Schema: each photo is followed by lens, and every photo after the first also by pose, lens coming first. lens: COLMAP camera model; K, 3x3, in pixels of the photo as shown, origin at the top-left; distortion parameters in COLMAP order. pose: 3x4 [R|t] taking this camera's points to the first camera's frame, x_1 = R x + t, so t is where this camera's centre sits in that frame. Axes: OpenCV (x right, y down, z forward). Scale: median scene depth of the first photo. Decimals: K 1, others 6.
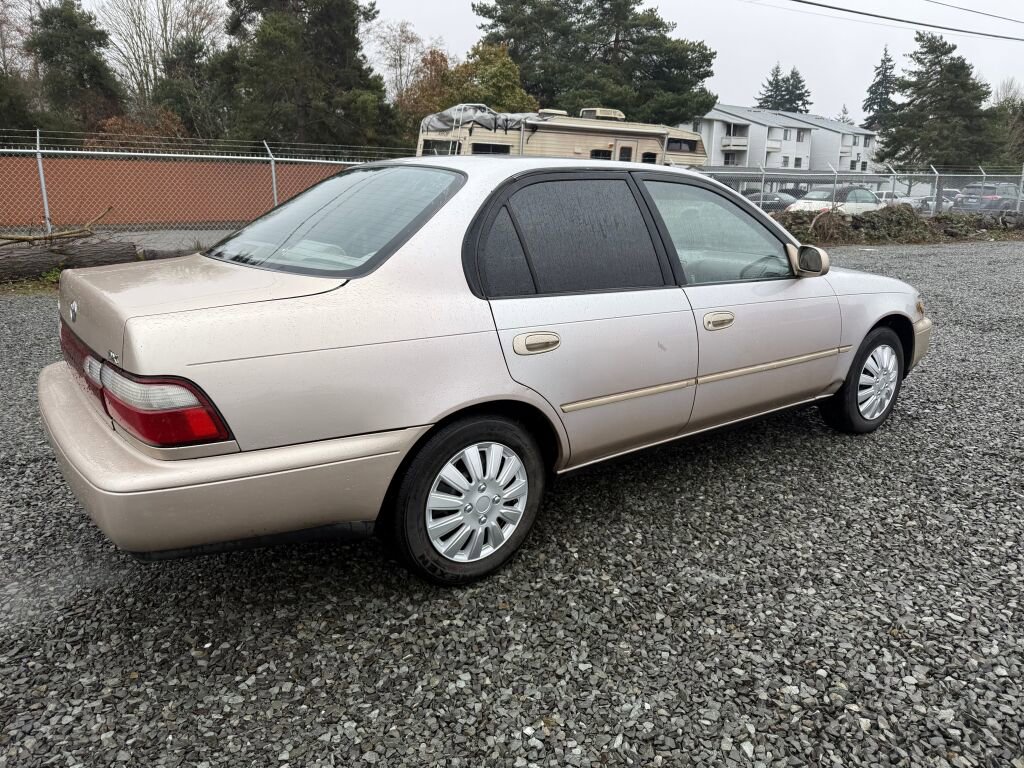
lens RADIAL K [[713.6, 0, 512.0], [0, 713.6, 384.0], [0, 0, 1]] dist [0.143261, -0.162512]
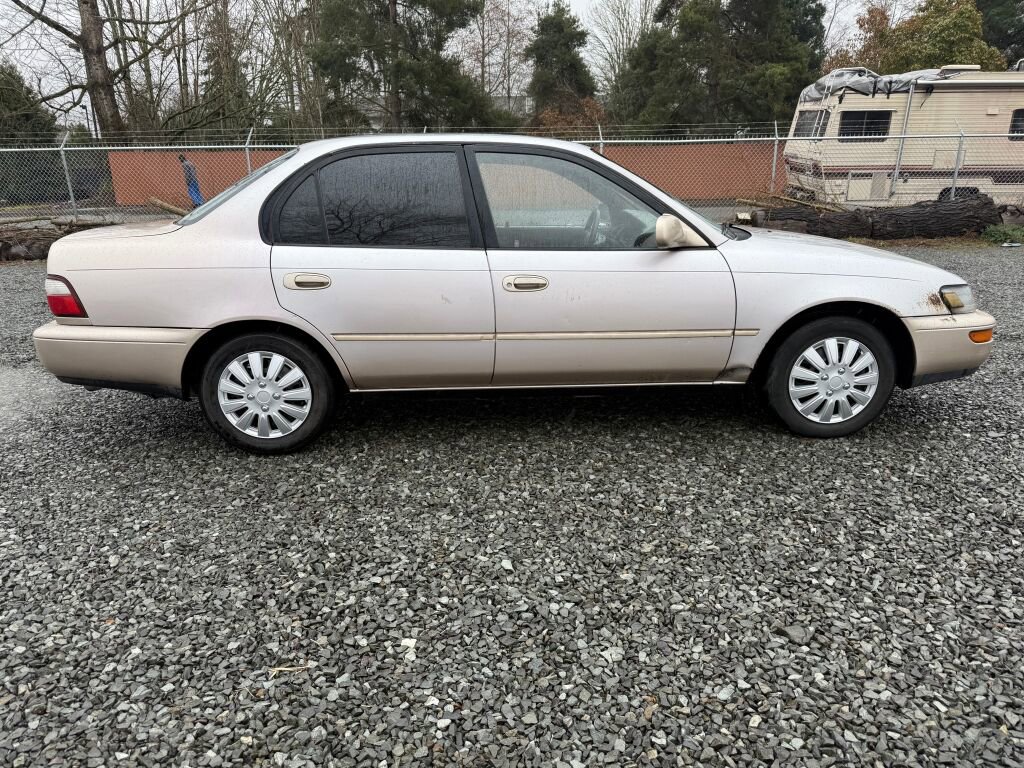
lens RADIAL K [[729.4, 0, 508.6], [0, 729.4, 391.5], [0, 0, 1]] dist [0.050379, -0.045037]
pose [[0.824356, 0.147848, -0.546424, 0.155652], [-0.130621, 0.988921, 0.070517, -0.000243], [0.550796, 0.013243, 0.834535, 0.013832]]
